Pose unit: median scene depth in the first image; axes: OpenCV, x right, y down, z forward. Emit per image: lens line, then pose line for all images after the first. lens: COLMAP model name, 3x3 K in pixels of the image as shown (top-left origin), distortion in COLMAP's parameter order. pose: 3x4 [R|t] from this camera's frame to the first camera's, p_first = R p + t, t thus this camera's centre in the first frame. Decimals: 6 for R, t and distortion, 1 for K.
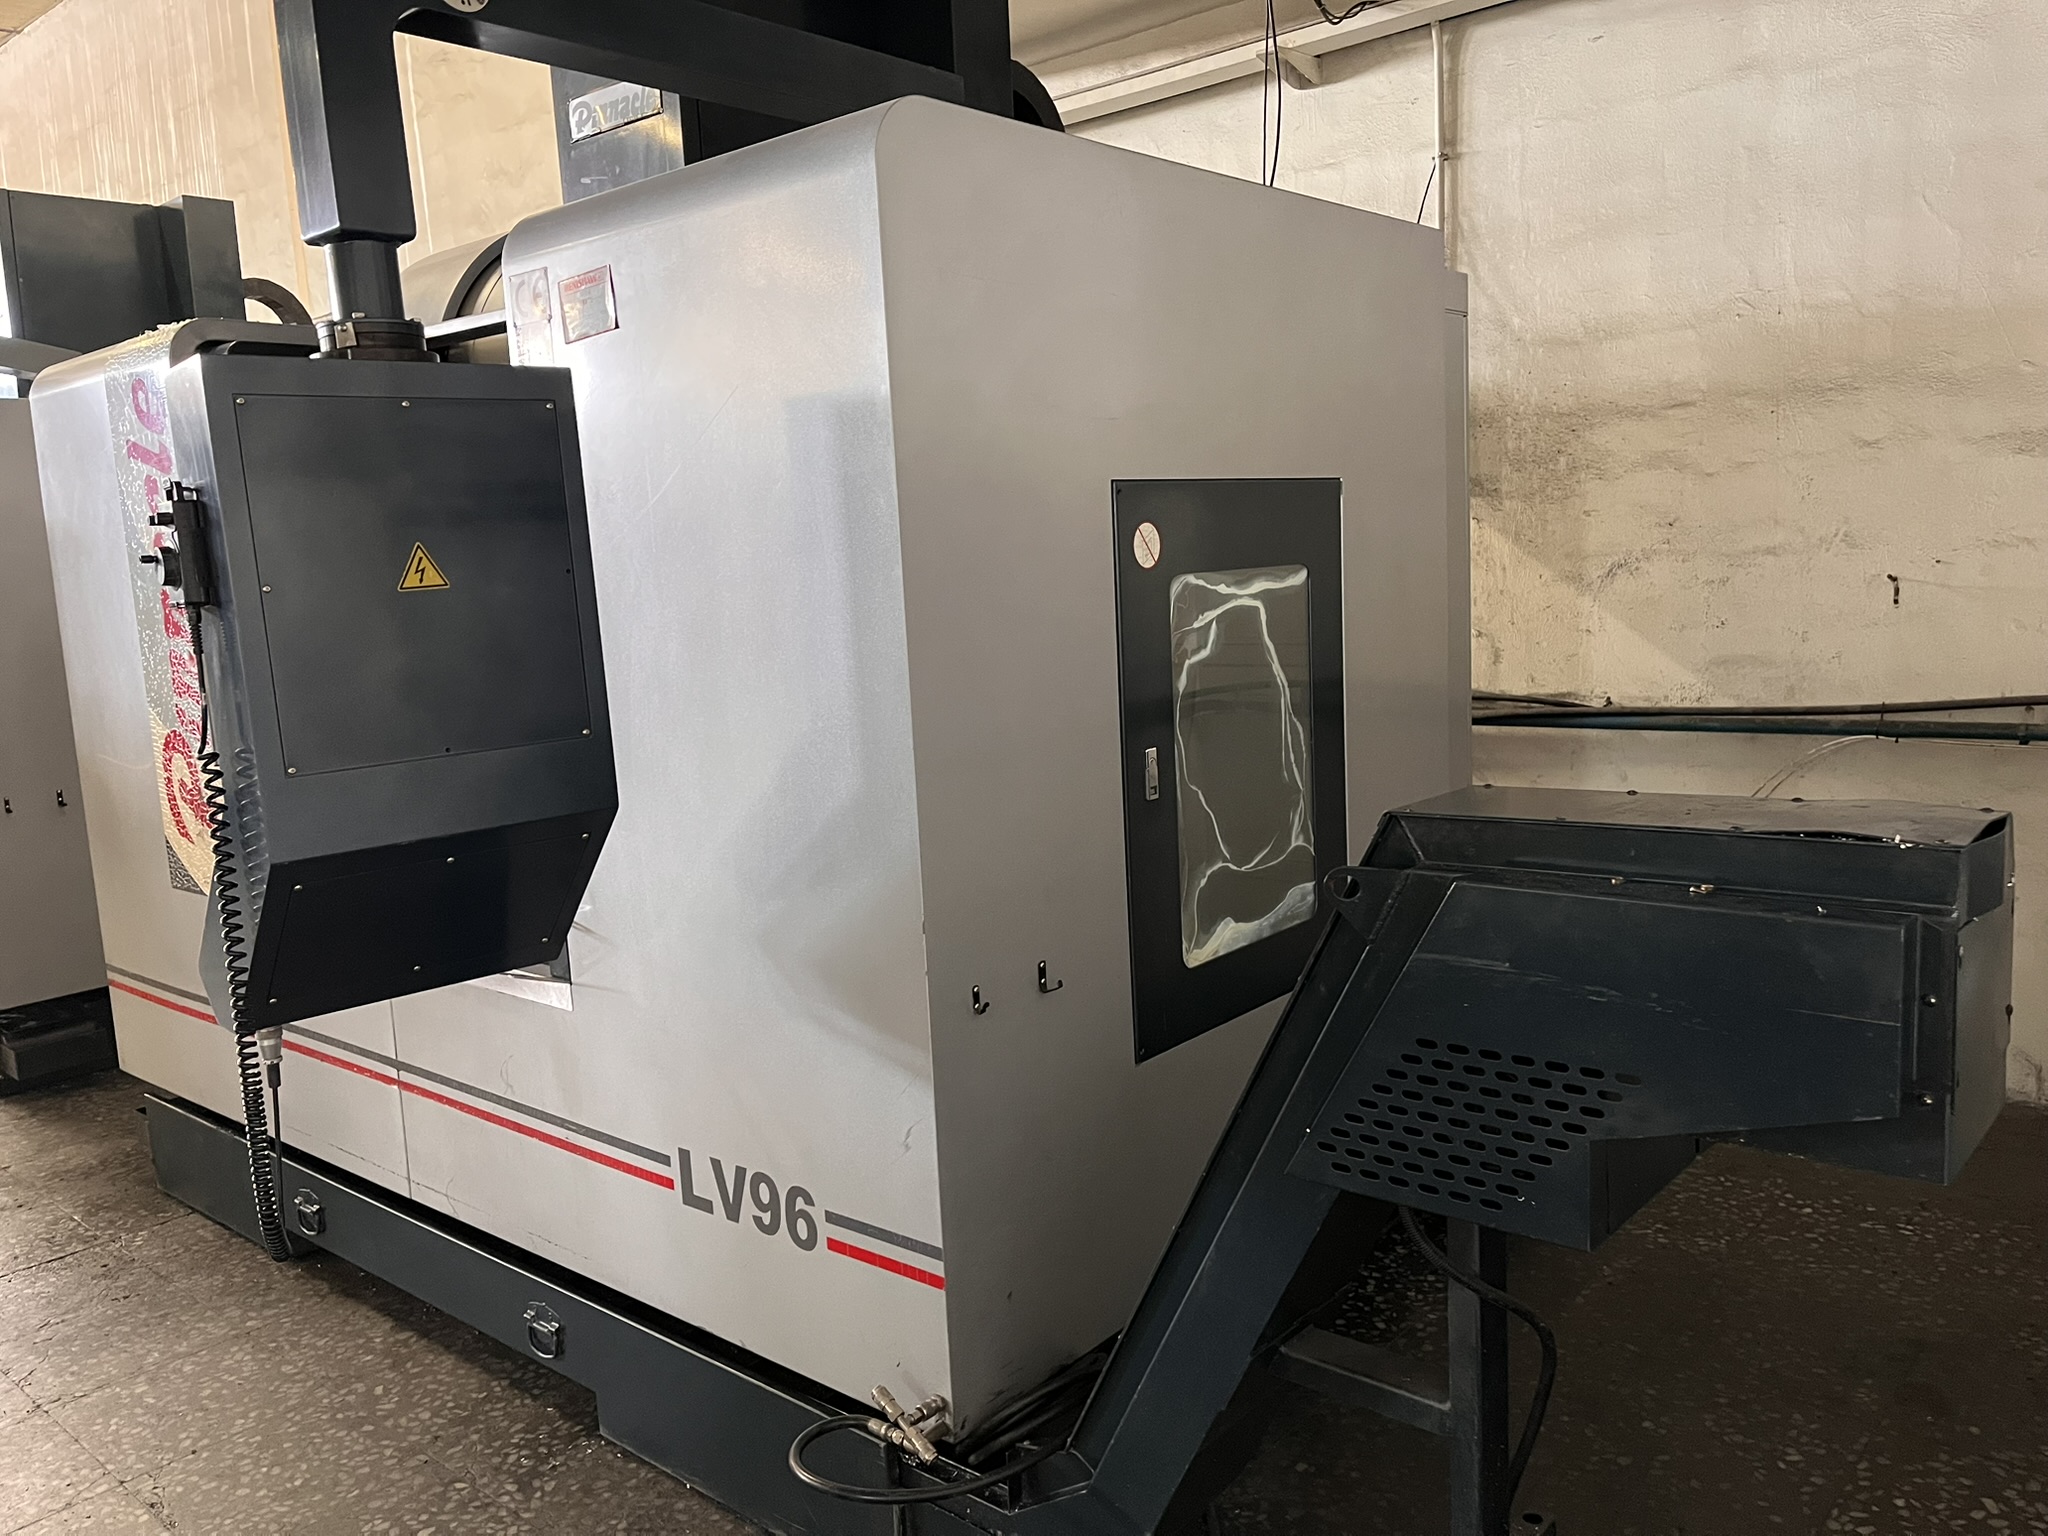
lens RADIAL K [[1568.7, 0, 1024.0], [0, 1568.7, 768.0], [0, 0, 1]] dist [0.047642, 0.003726]
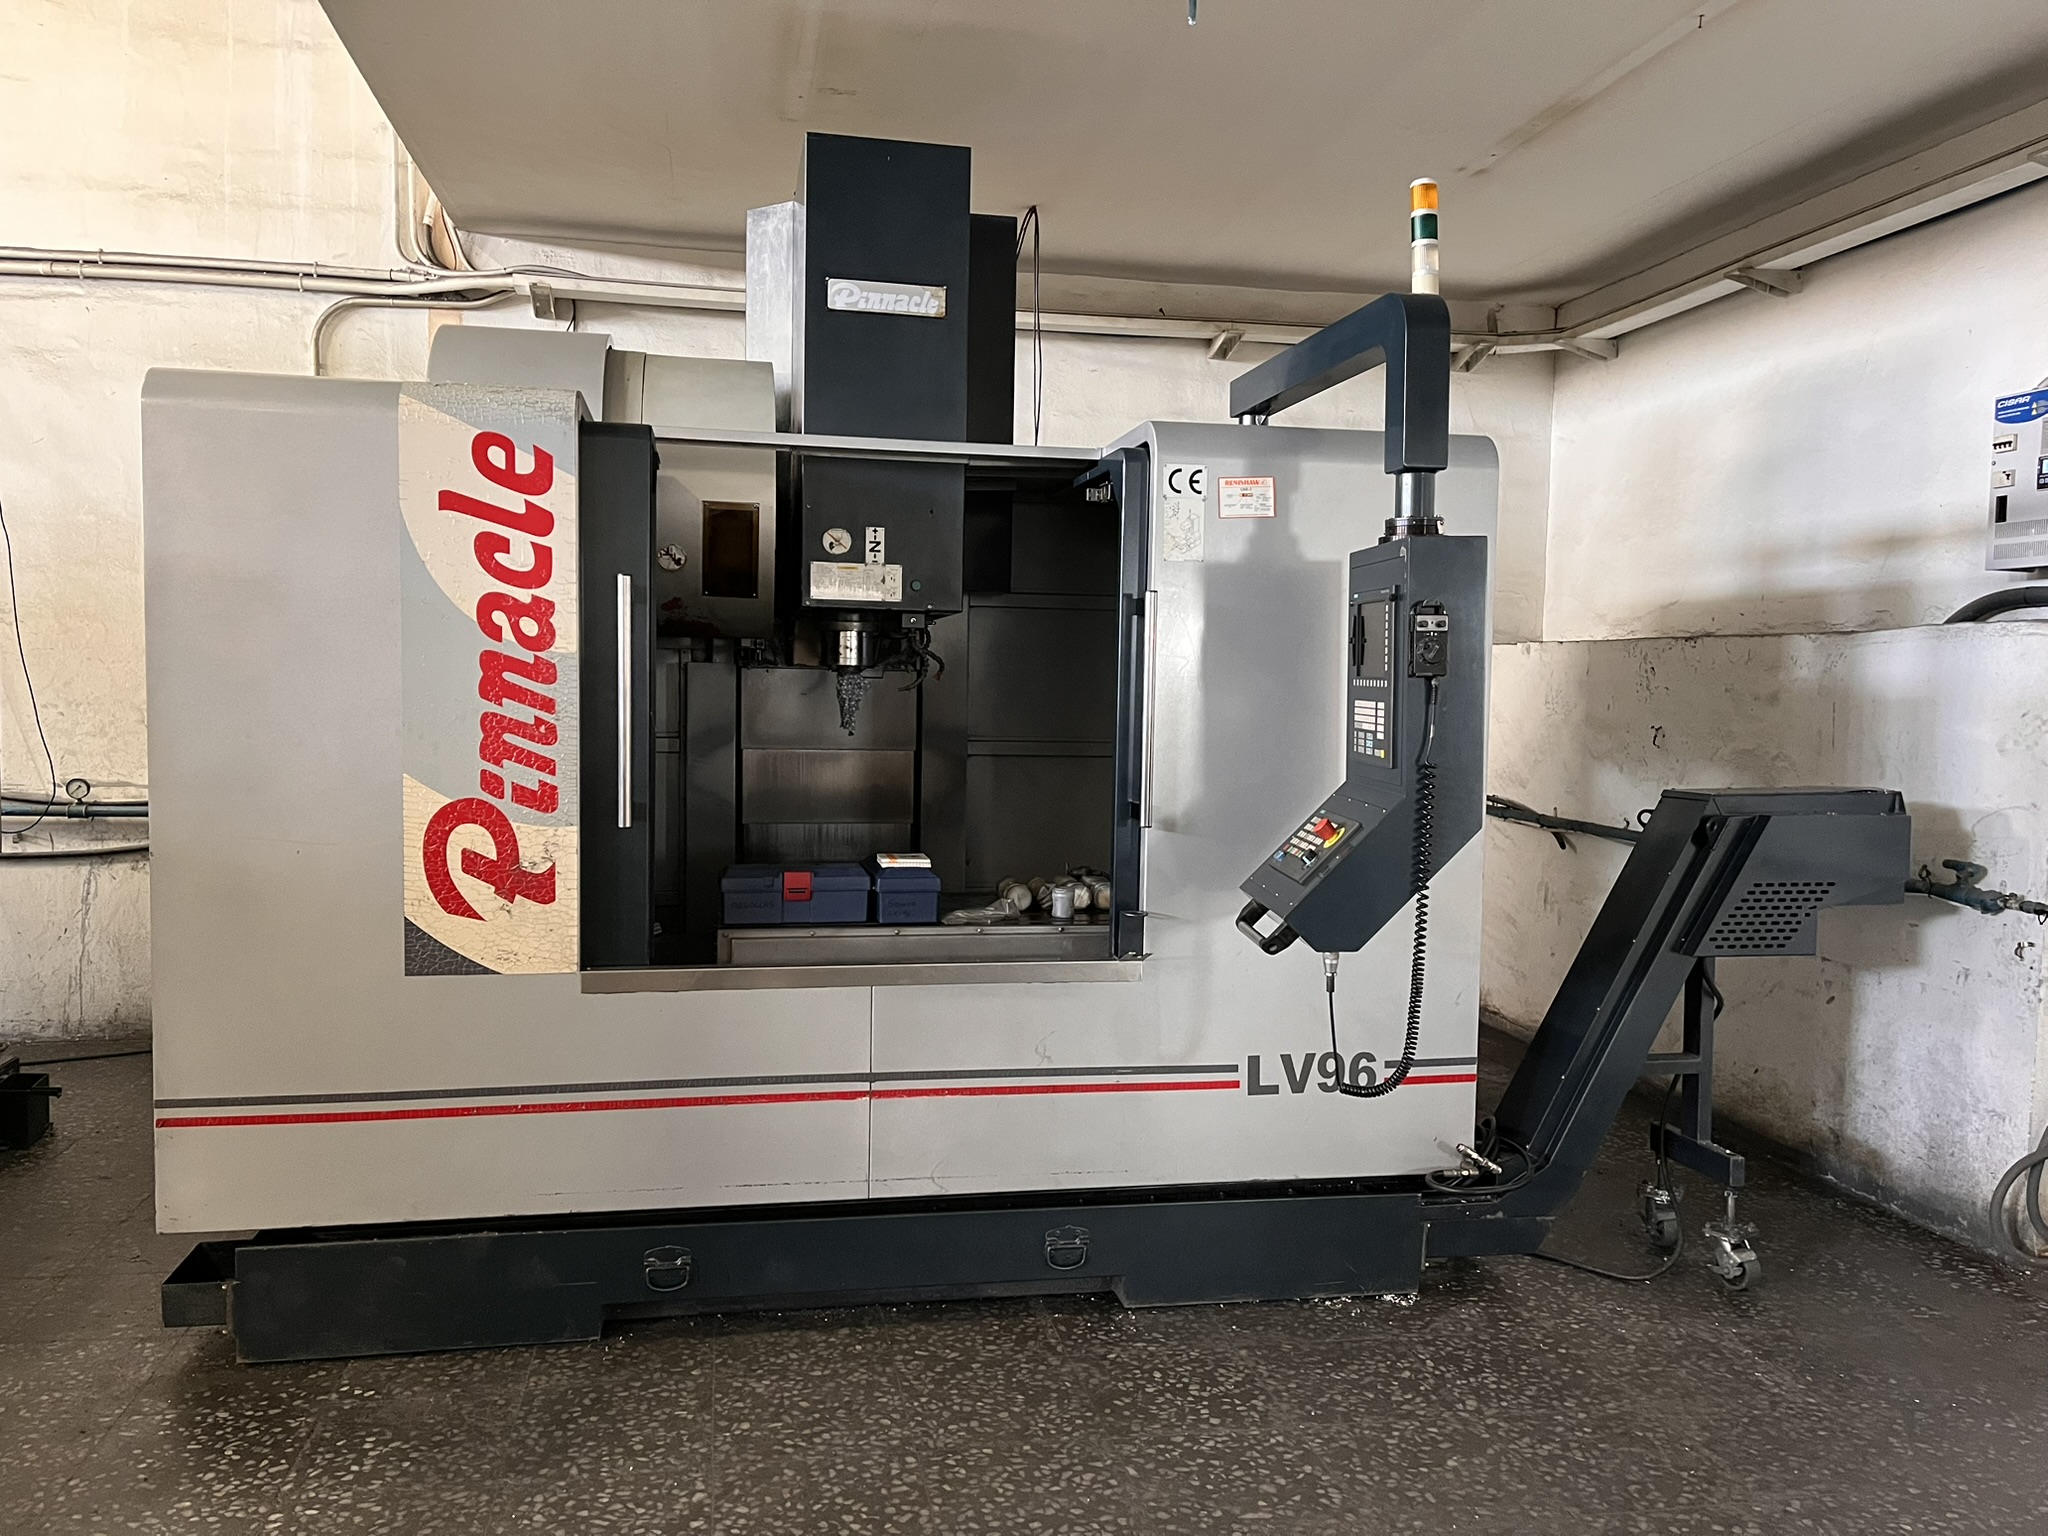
lens RADIAL K [[1568.7, 0, 1024.0], [0, 1568.7, 768.0], [0, 0, 1]] dist [0.047642, 0.003726]
pose [[0.617137, -0.012234, 0.786760, -1.554870], [0.053708, 0.998202, -0.026607, 0.002689], [-0.785020, 0.058676, 0.616685, 0.262412]]
